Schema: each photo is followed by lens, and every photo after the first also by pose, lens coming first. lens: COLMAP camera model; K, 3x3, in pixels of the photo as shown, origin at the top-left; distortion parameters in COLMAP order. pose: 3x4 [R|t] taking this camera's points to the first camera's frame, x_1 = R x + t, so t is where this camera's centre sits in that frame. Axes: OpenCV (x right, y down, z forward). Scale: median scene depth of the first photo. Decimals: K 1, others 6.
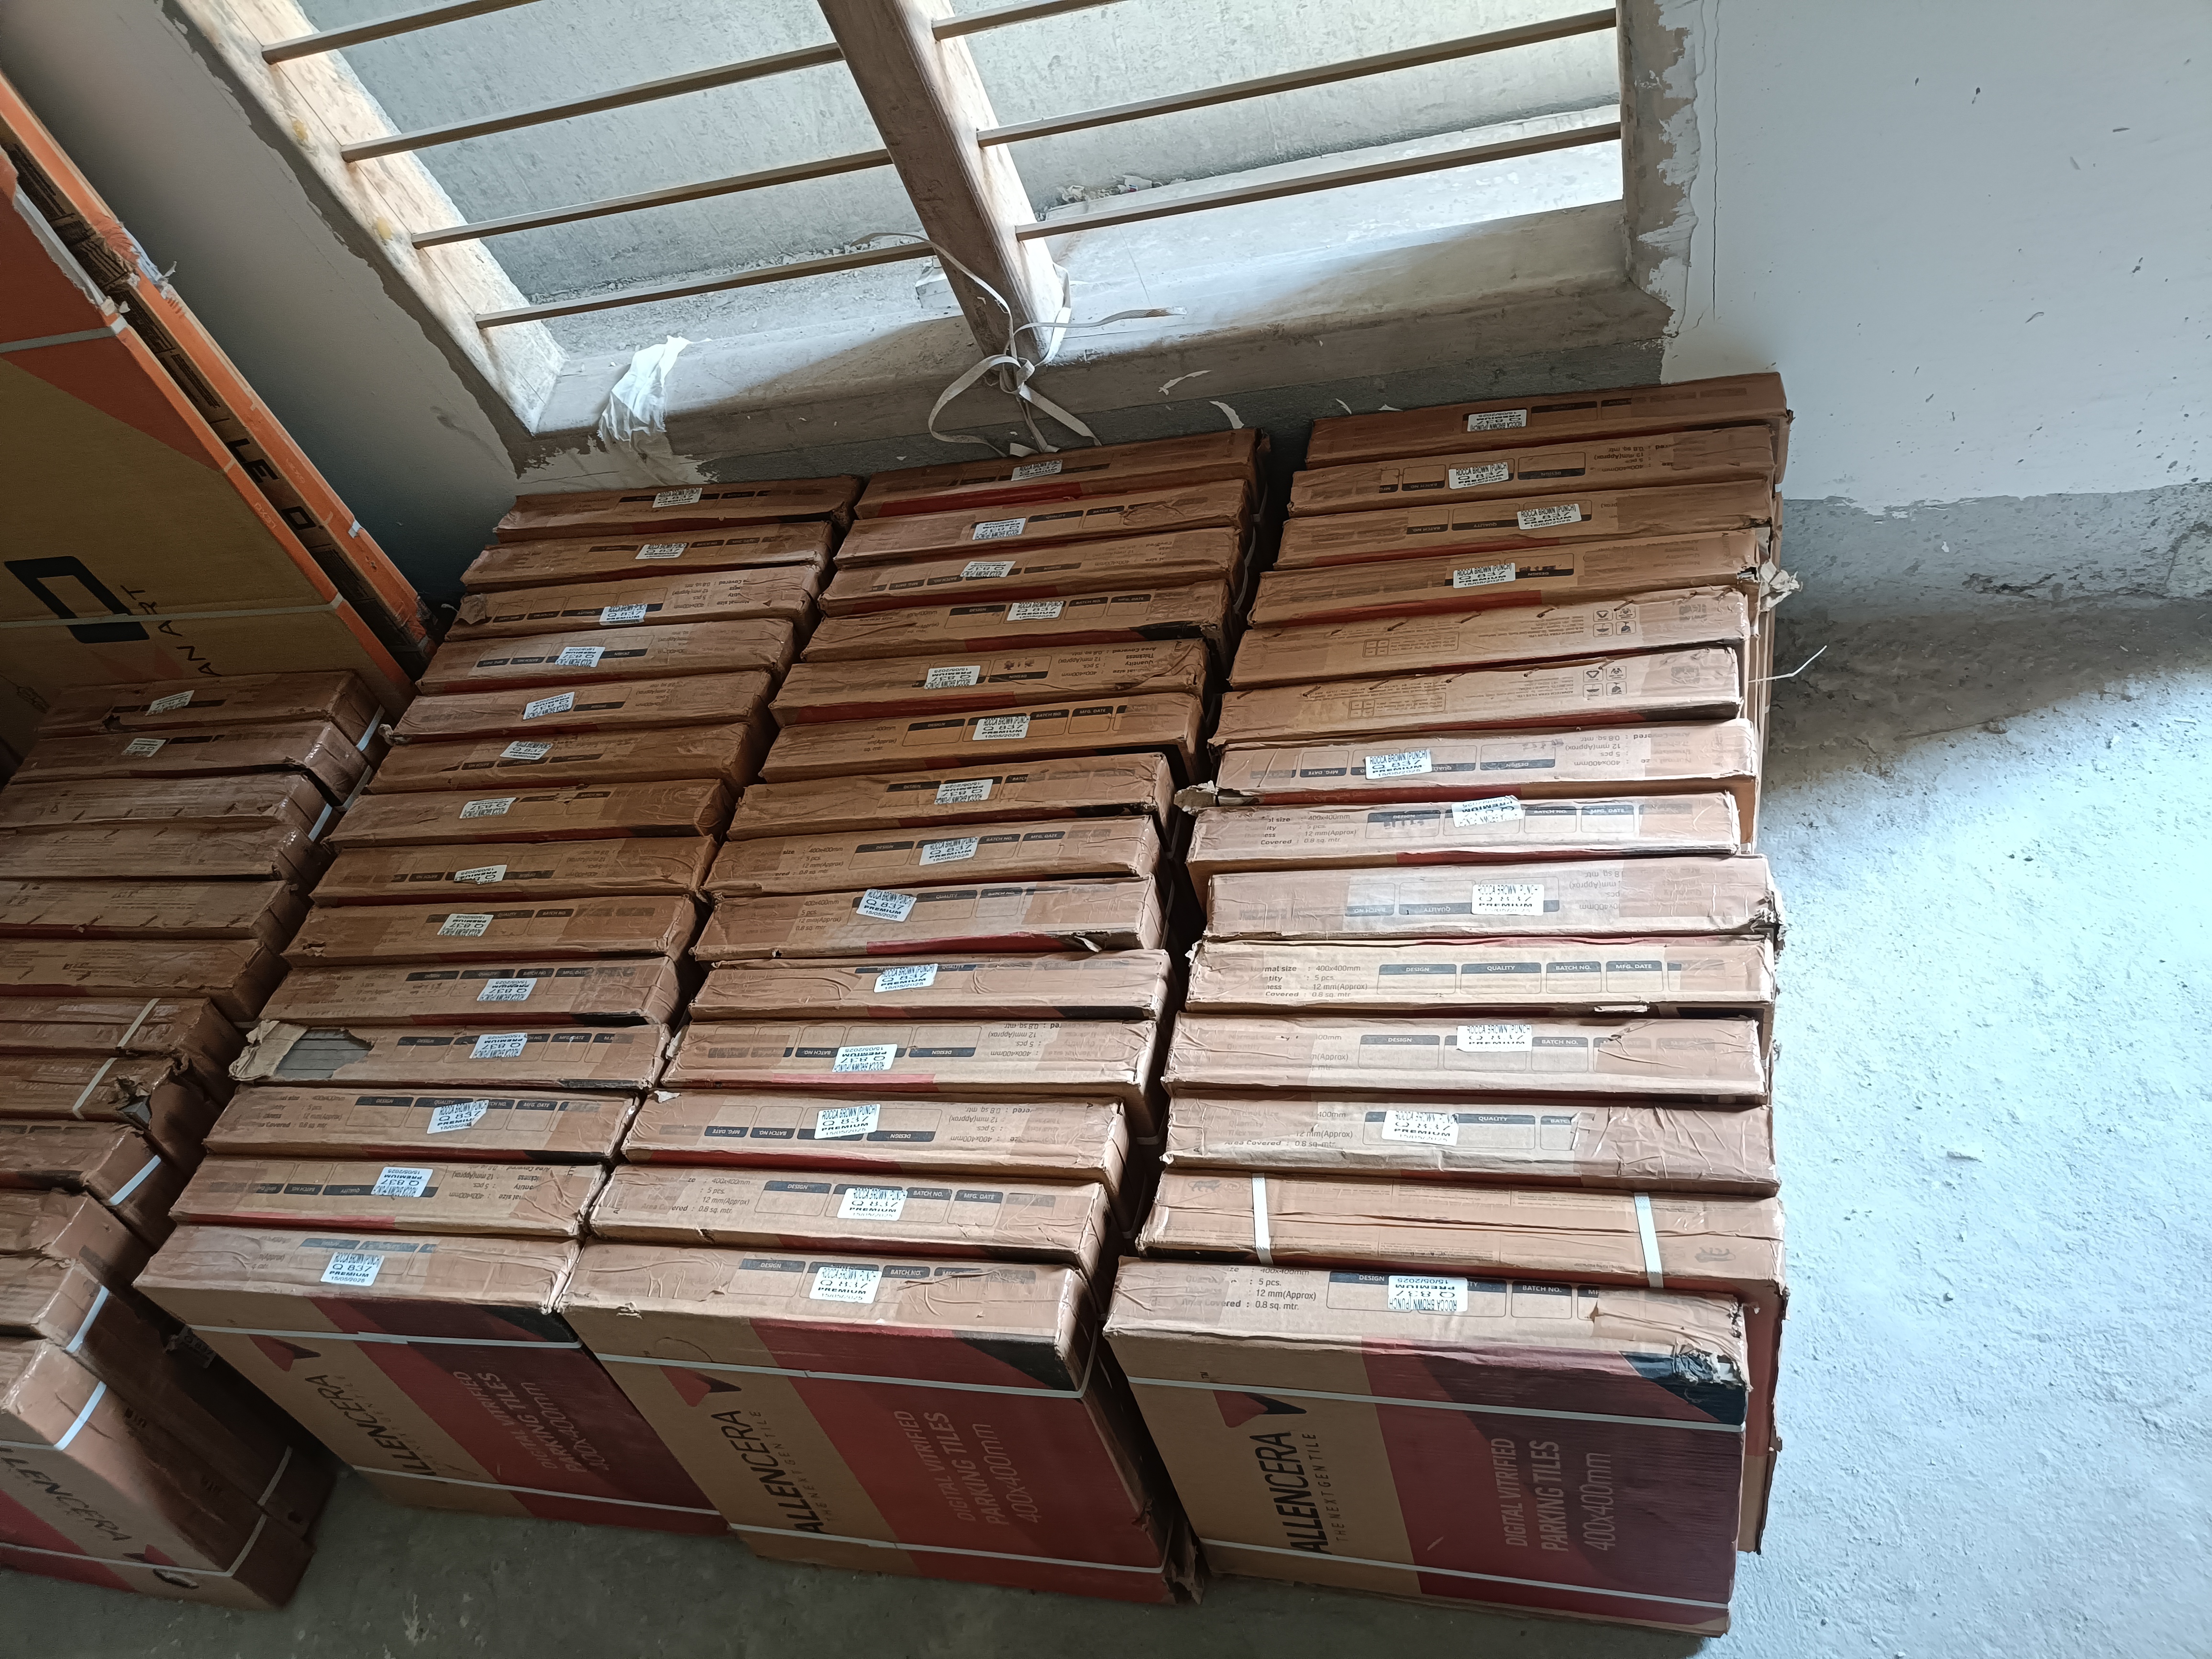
lens RADIAL K [[1644.6, 0, 1116.5], [0, 1644.6, 831.5], [0, 0, 1]] dist [0.027962, -0.018292]
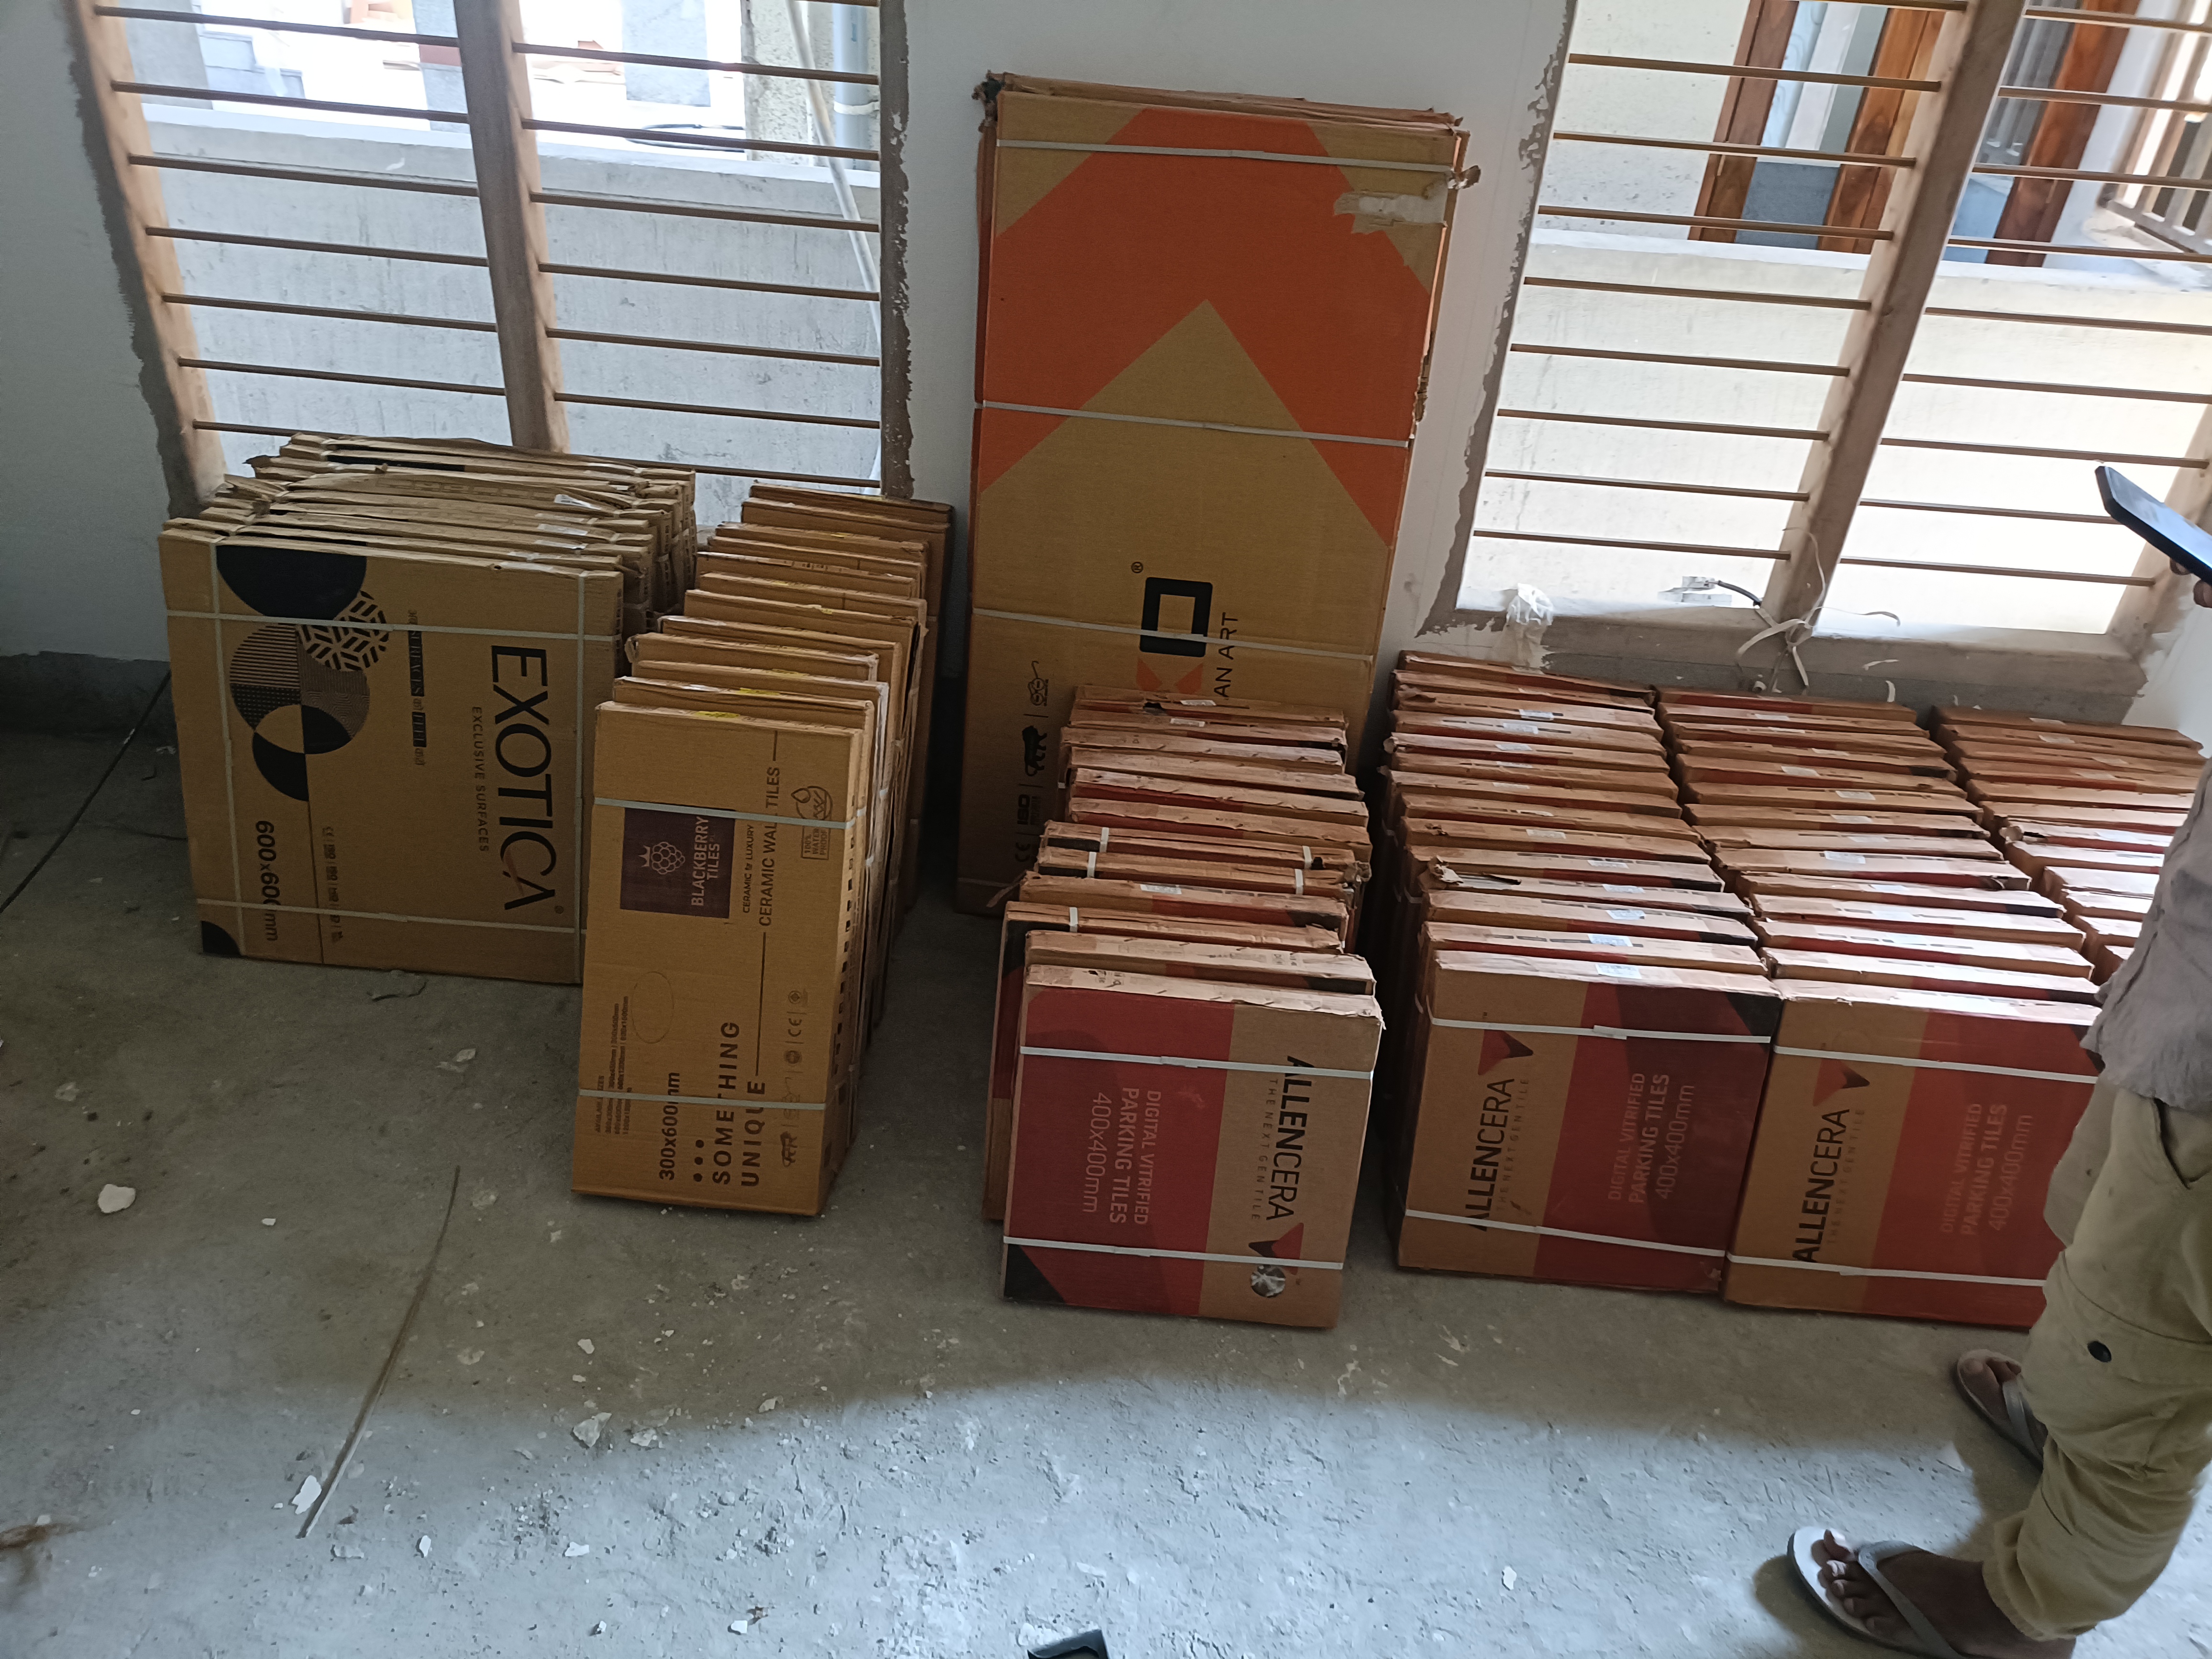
lens RADIAL K [[1634.6, 0, 1112.2], [0, 1634.6, 822.8], [0, 0, 1]] dist [0.043931, -0.004960]
pose [[0.928429, 0.248459, 0.276202, -1.113307], [-0.103203, 0.886683, -0.450714, 0.721315], [-0.356888, 0.389951, 0.848864, -0.126235]]
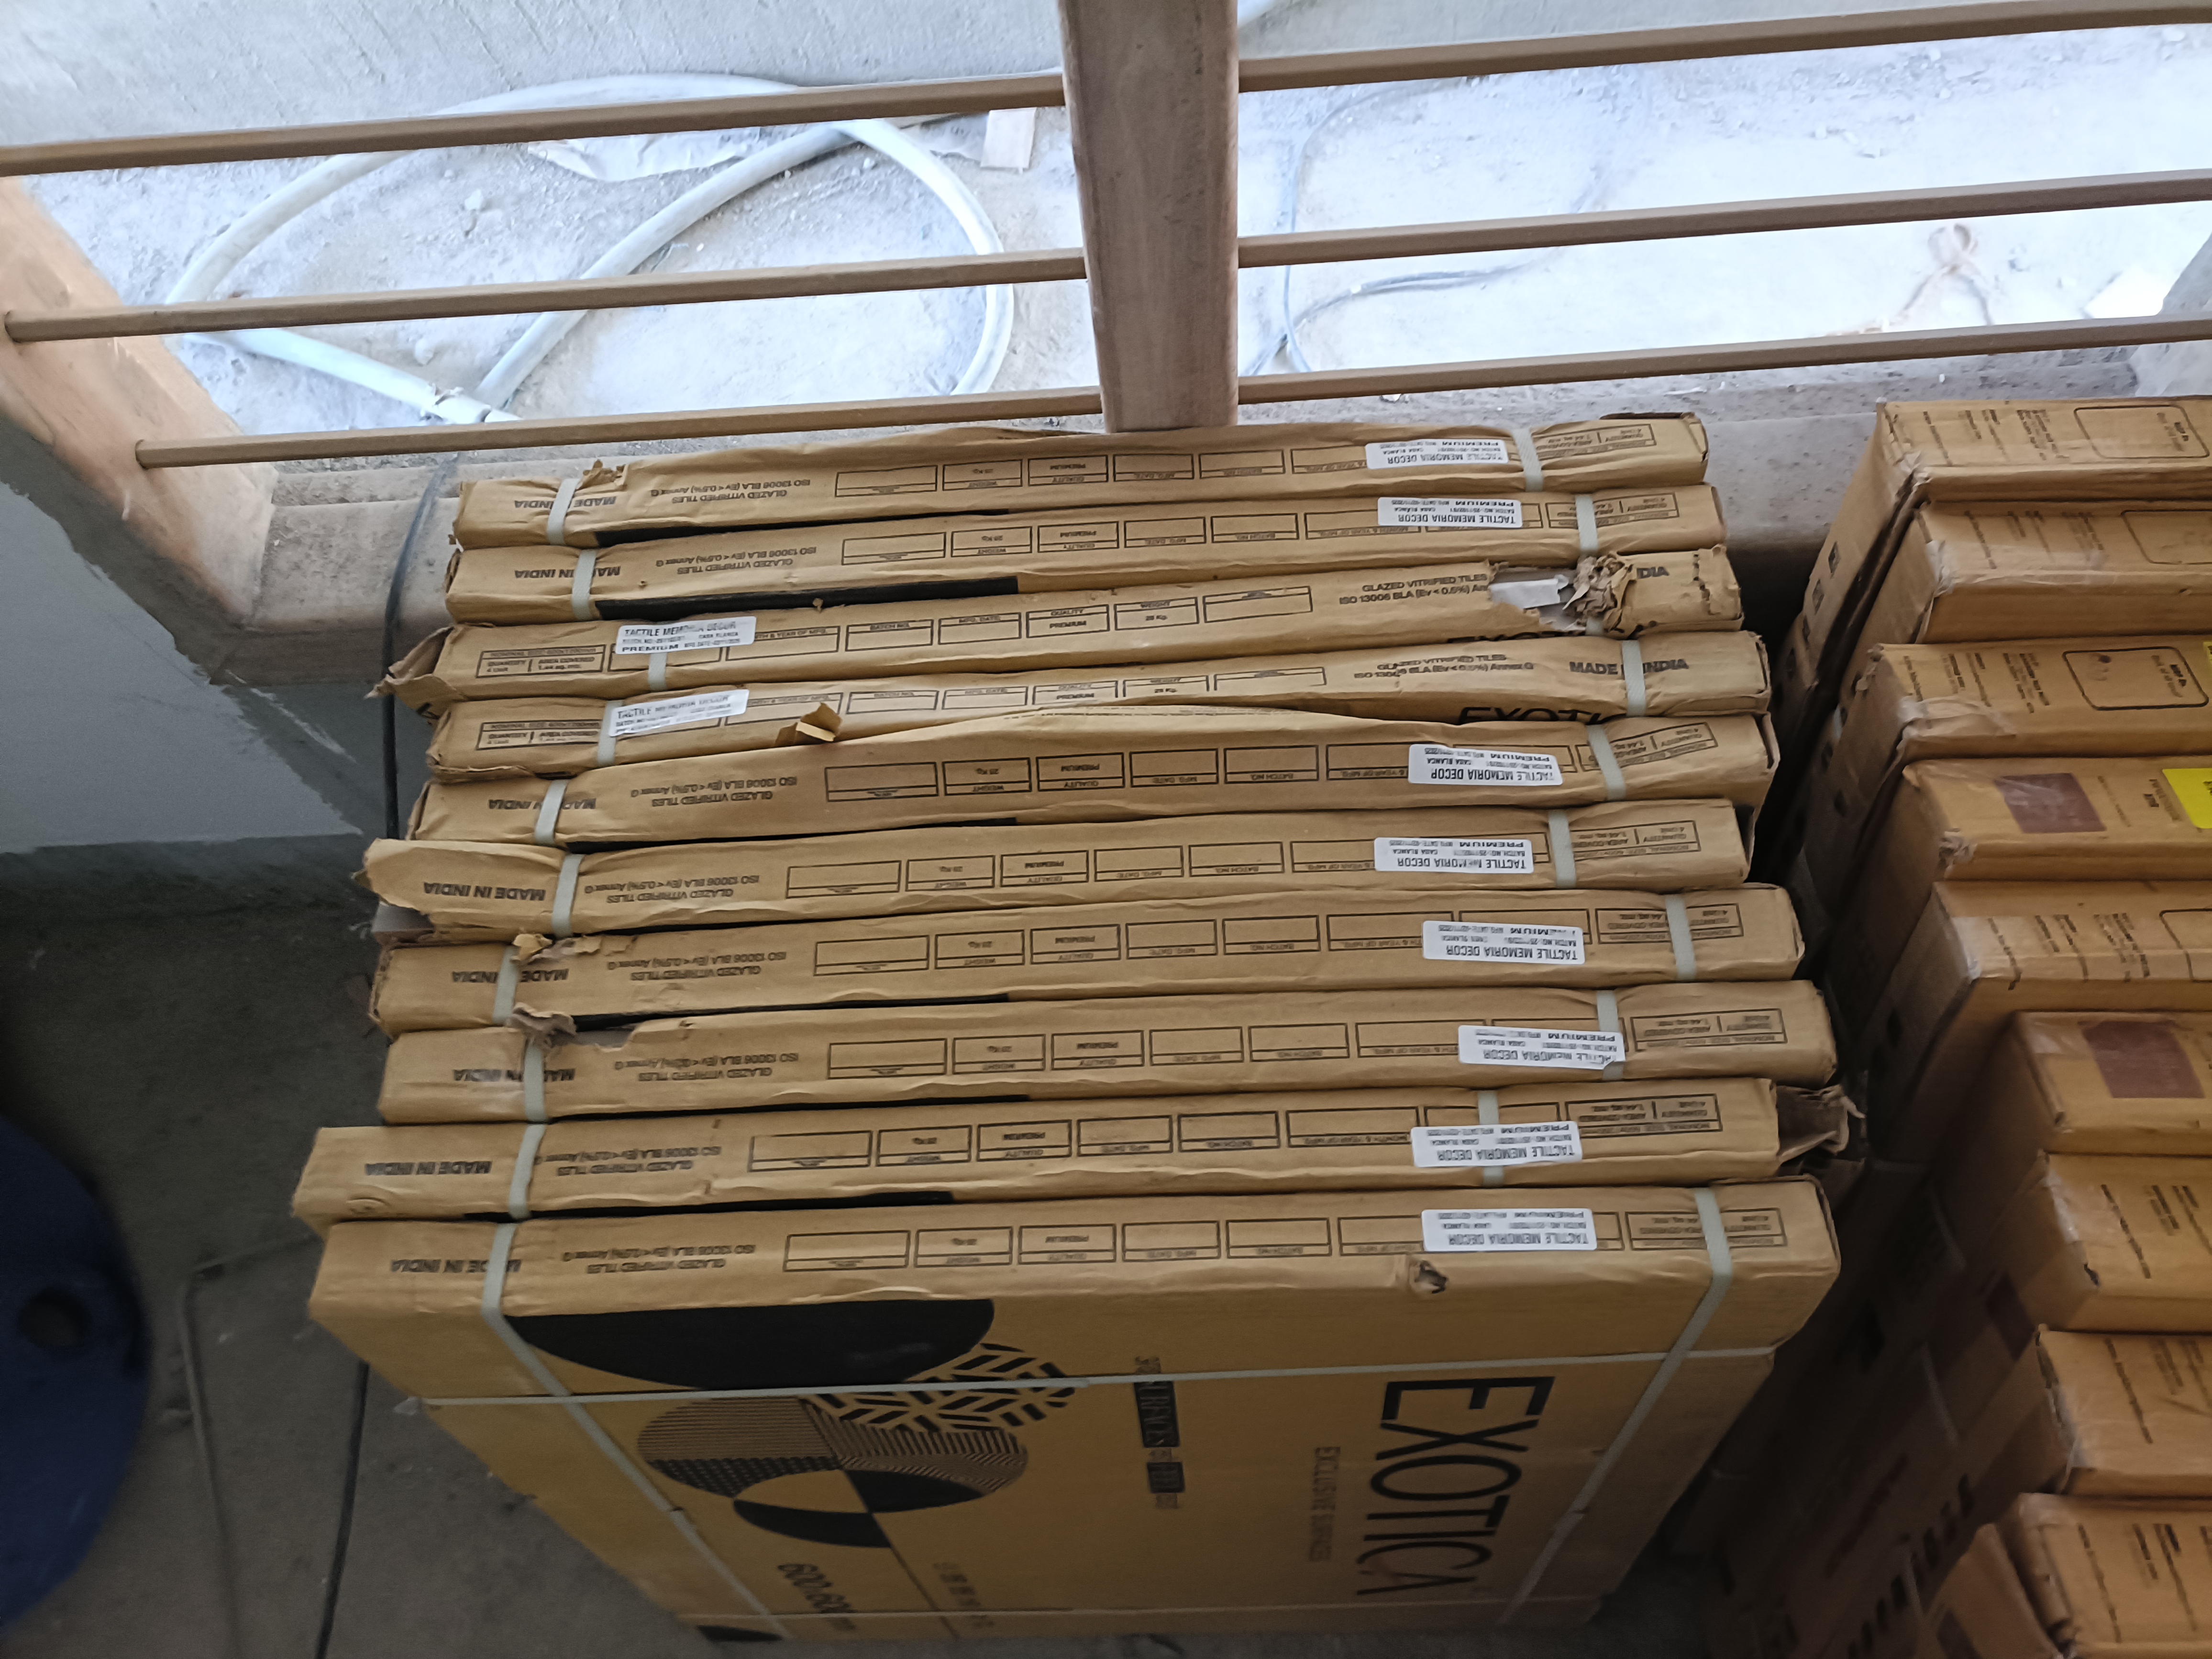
lens RADIAL K [[1644.6, 0, 1116.5], [0, 1644.6, 831.5], [0, 0, 1]] dist [0.027962, -0.018292]
pose [[0.961797, -0.053415, 0.268502, -1.445551], [0.018949, 0.991418, 0.129351, -0.215765], [-0.273107, -0.119322, 0.954555, 0.812171]]
